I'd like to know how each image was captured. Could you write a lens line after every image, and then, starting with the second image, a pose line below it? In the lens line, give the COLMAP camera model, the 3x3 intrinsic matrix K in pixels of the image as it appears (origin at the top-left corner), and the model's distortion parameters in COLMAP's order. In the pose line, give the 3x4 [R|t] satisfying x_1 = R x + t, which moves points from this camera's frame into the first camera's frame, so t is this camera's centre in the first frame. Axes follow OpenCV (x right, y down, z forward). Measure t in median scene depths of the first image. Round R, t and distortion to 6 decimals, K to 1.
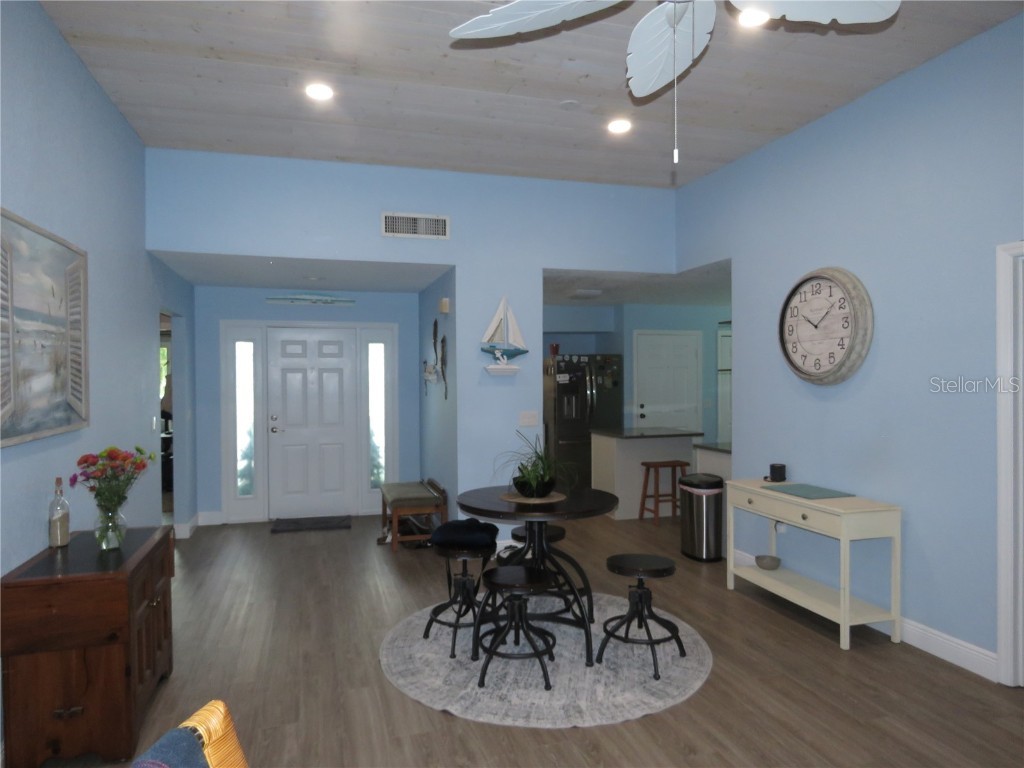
lens RADIAL K [[648.3, 0, 512.0], [0, 648.3, 384.0], [0, 0, 1]] dist [-0.005076, -0.001814]
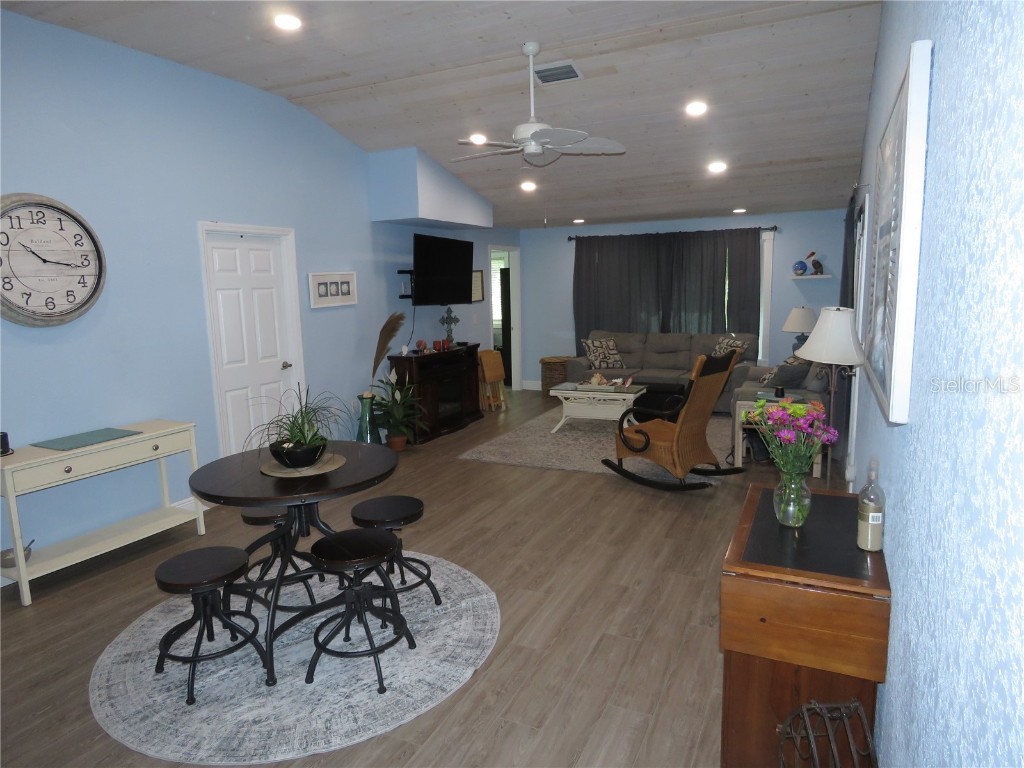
lens RADIAL K [[648.3, 0, 512.0], [0, 648.3, 384.0], [0, 0, 1]] dist [-0.005076, -0.001814]
pose [[-0.732773, -0.080323, 0.675716, -0.649688], [0.037200, 0.986795, 0.157643, -0.039901], [-0.679456, 0.140654, -0.720109, 1.297240]]
